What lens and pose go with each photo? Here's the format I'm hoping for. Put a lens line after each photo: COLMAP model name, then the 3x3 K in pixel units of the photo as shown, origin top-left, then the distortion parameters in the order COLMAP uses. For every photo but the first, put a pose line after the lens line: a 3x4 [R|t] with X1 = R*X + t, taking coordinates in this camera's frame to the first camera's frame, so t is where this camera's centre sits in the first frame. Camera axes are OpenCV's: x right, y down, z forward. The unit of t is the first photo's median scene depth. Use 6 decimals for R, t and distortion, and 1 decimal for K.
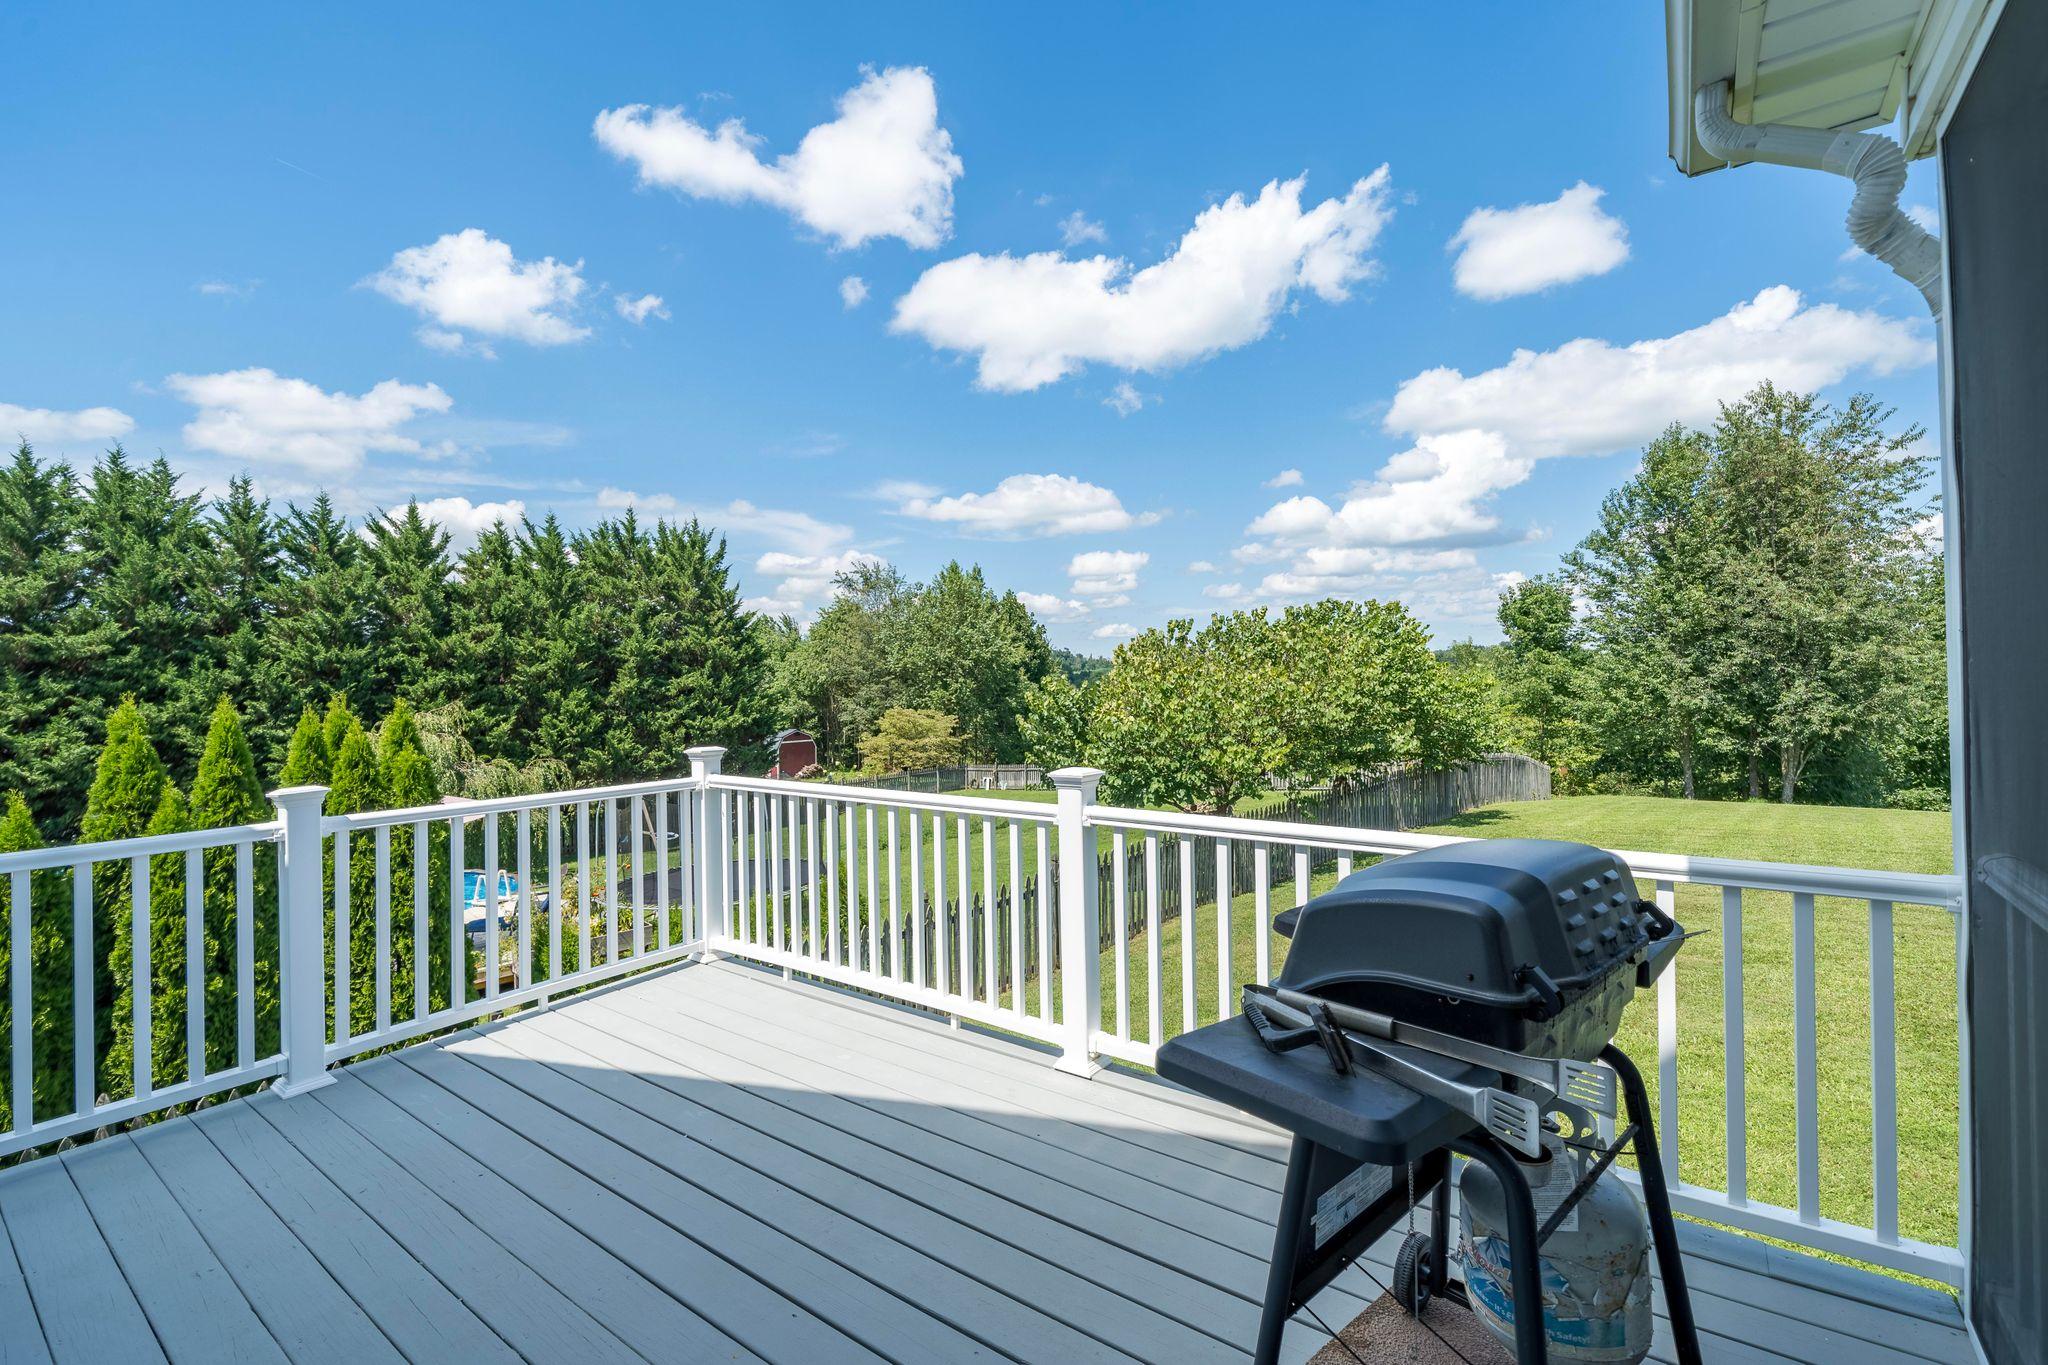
lens RADIAL K [[911.7, 0, 980.3], [0, 911.7, 672.2], [0, 0, 1]] dist [0.003099, -0.001719]
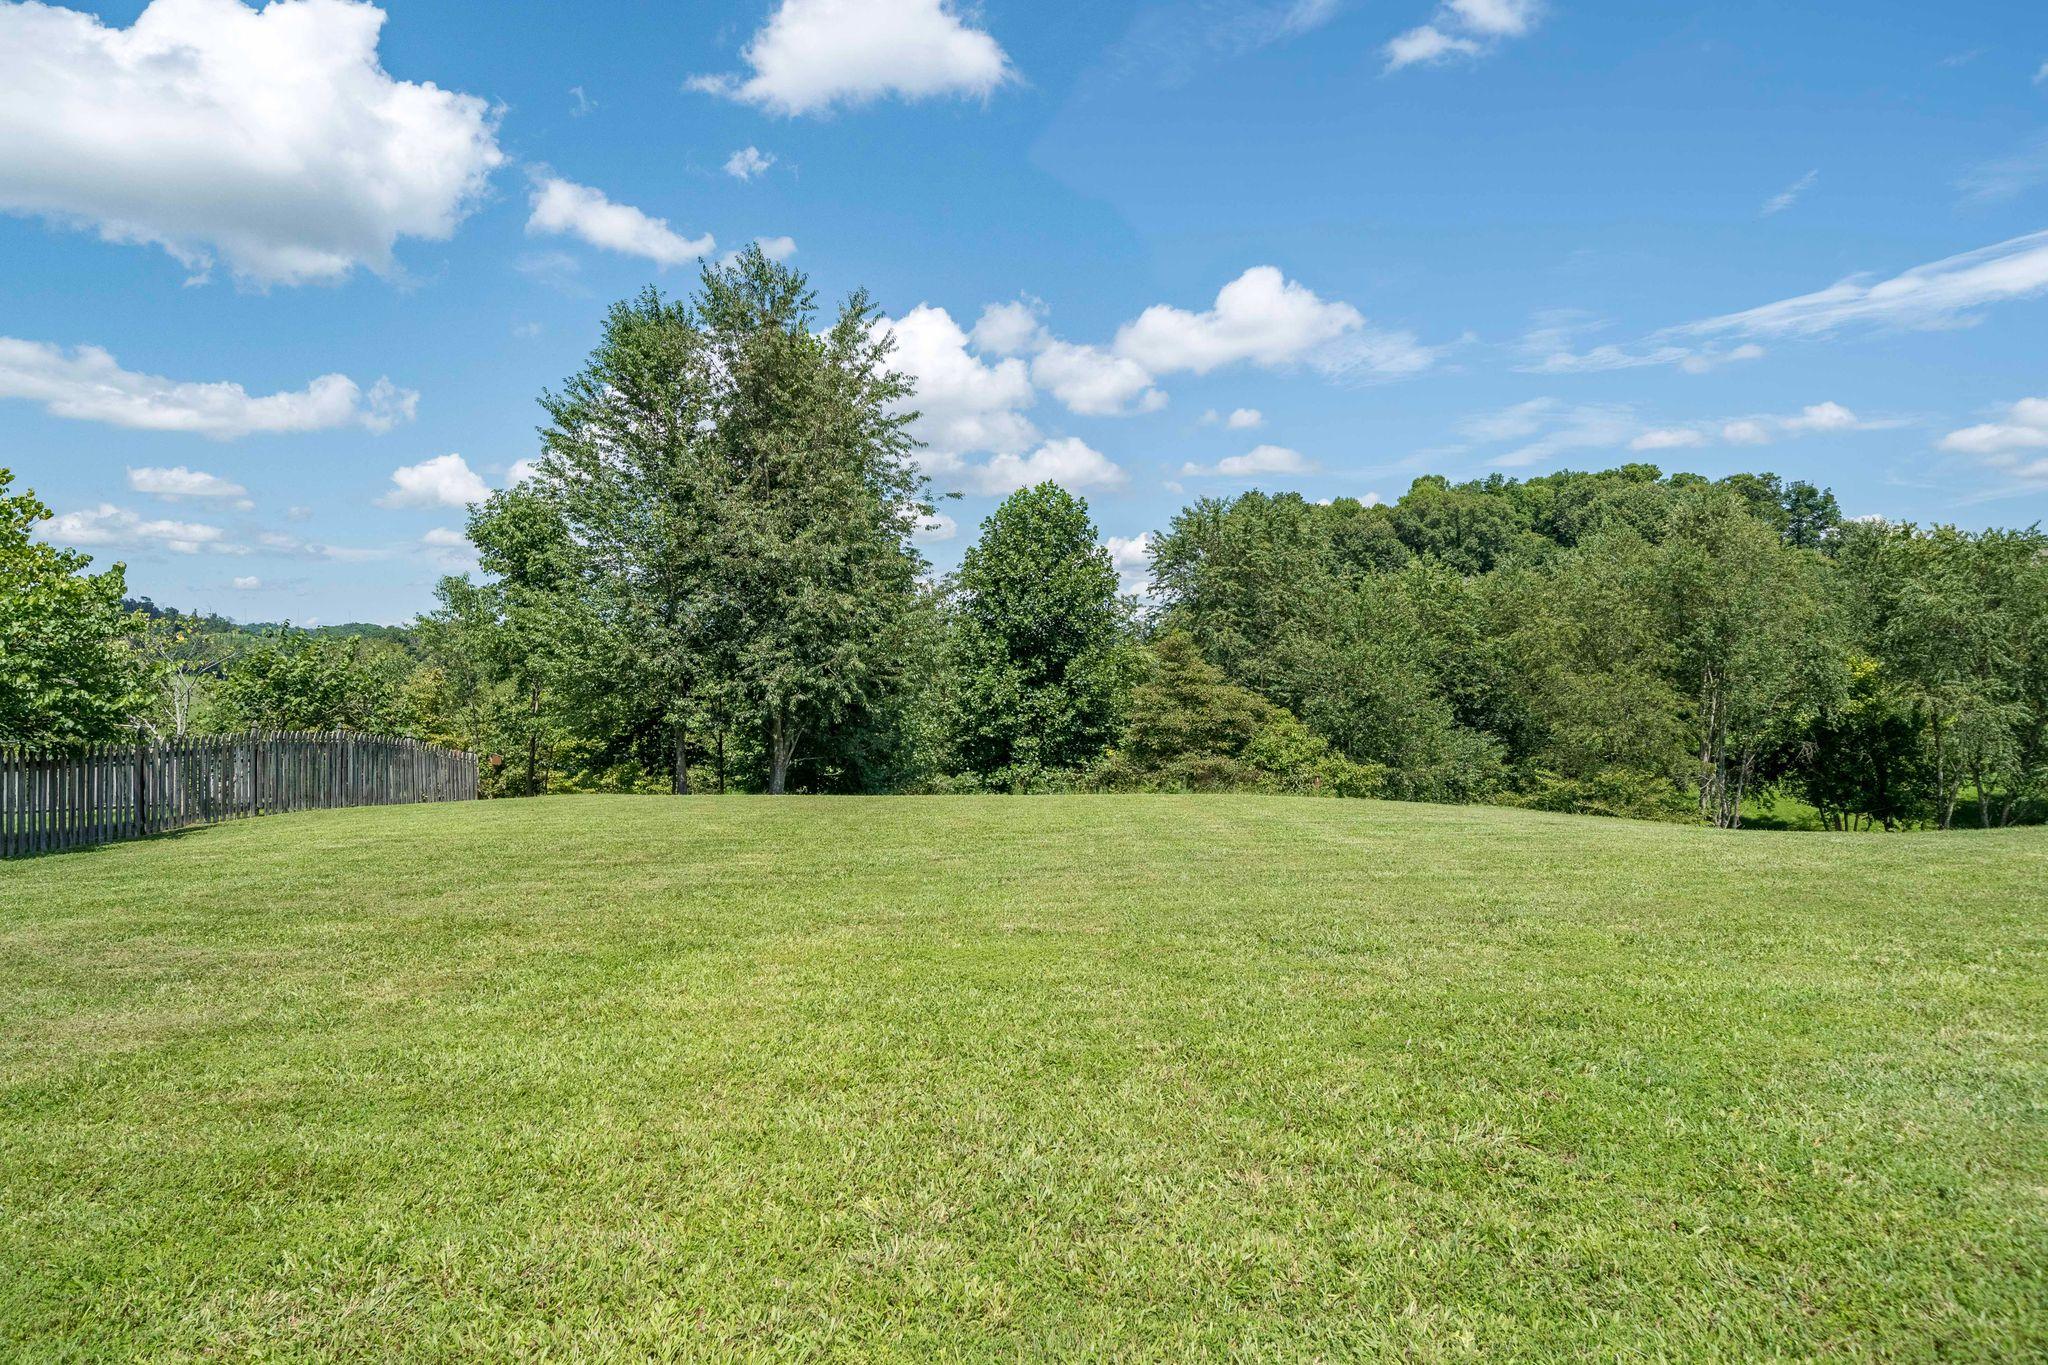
lens RADIAL K [[1147.0, 0, 1035.2], [0, 1147.0, 694.7], [0, 0, 1]] dist [-0.007460, -0.002443]
pose [[0.772055, 0.015503, 0.635367, 0.355567], [-0.034902, 0.999228, 0.018030, 0.026457], [-0.634597, -0.036096, 0.772000, 0.075048]]
